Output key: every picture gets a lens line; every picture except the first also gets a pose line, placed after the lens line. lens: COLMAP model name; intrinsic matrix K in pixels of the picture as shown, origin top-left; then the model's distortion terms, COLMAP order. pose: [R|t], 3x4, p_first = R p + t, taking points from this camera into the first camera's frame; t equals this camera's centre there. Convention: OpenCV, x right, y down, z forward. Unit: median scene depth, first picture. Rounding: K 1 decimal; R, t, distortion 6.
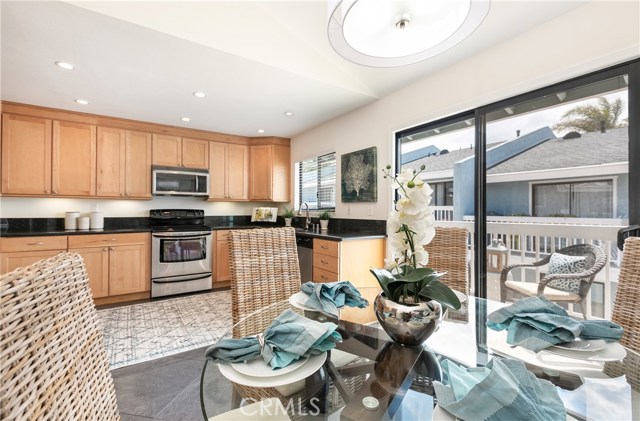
lens RADIAL K [[290.9, 0, 343.7], [0, 290.9, 208.1], [0, 0, 1]] dist [-0.001003, -0.000118]
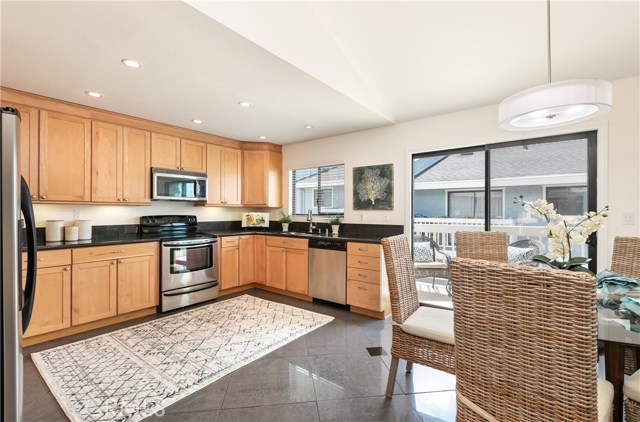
lens RADIAL K [[290.9, 0, 347.0], [0, 290.9, 210.1], [0, 0, 1]] dist [-0.001003, -0.000118]
pose [[0.944850, 0.001339, 0.327501, -0.384323], [-0.003205, 0.999982, 0.005158, -0.021669], [-0.327488, -0.005923, 0.944837, -0.059136]]
